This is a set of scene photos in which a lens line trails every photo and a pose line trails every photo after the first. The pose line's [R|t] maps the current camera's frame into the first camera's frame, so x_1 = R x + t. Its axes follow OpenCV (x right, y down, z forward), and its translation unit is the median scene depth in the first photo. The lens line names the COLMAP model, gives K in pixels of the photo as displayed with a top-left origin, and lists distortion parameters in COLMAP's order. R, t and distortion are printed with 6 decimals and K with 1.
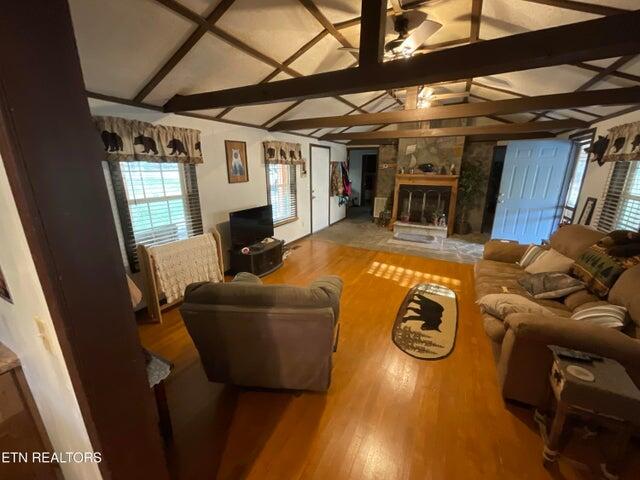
lens RADIAL K [[260.1, 0, 319.2], [0, 260.1, 241.6], [0, 0, 1]] dist [0.000563, 0.001098]
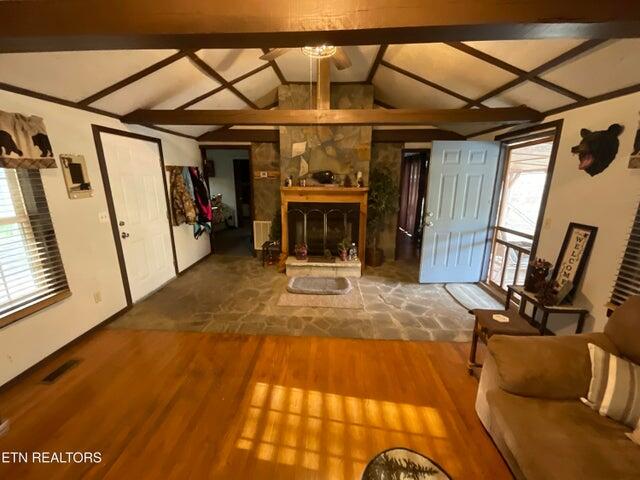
lens RADIAL K [[260.1, 0, 320.0], [0, 260.1, 239.1], [0, 0, 1]] dist [0.000563, 0.001098]
pose [[0.908416, -0.095516, 0.407011, 0.118349], [0.111478, 0.993644, -0.015625, -0.117930], [-0.402931, 0.059567, 0.913290, 0.409980]]
